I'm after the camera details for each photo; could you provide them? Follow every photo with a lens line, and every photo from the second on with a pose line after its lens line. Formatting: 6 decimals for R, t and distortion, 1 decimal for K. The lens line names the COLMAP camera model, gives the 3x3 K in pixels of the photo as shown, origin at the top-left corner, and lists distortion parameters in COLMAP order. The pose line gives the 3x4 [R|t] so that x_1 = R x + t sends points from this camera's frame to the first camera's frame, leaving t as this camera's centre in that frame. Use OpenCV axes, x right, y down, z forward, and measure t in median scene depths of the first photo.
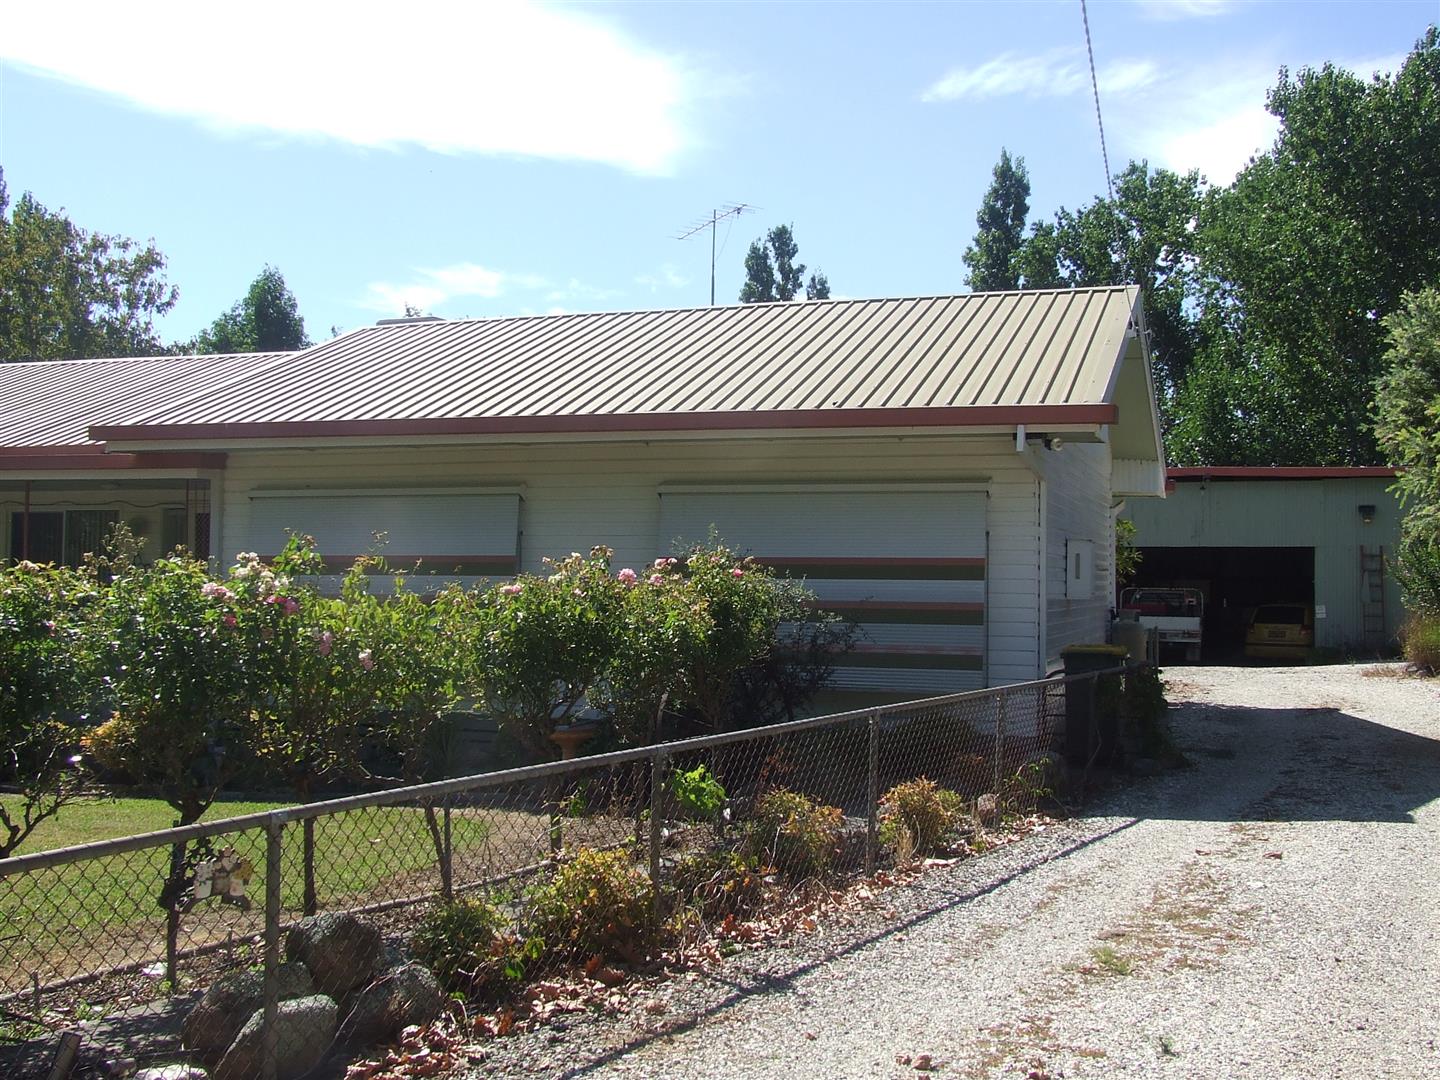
lens RADIAL K [[1587.7, 0, 724.1], [0, 1587.7, 542.9], [0, 0, 1]] dist [-0.061657, 0.000000]
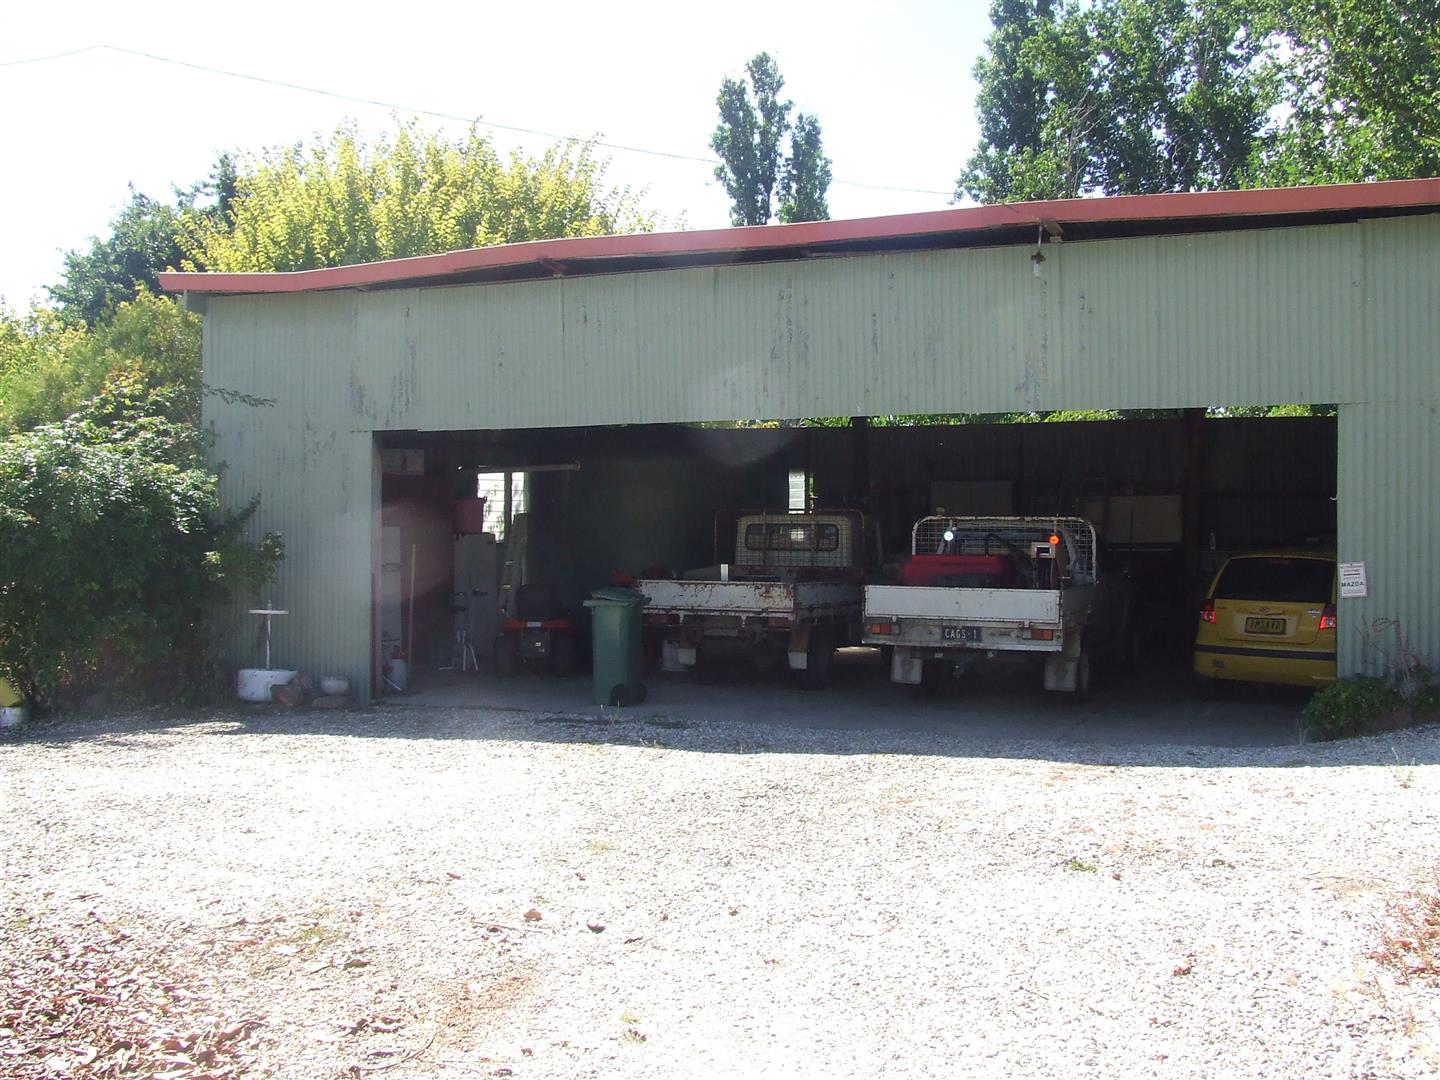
lens RADIAL K [[1587.7, 0, 715.8], [0, 1587.7, 538.3], [0, 0, 1]] dist [-0.061657, 0.000000]
pose [[0.994798, -0.011642, -0.101199, 0.113077], [0.016351, 0.998816, 0.045822, 0.006173], [0.100546, -0.047239, 0.993810, 0.261154]]
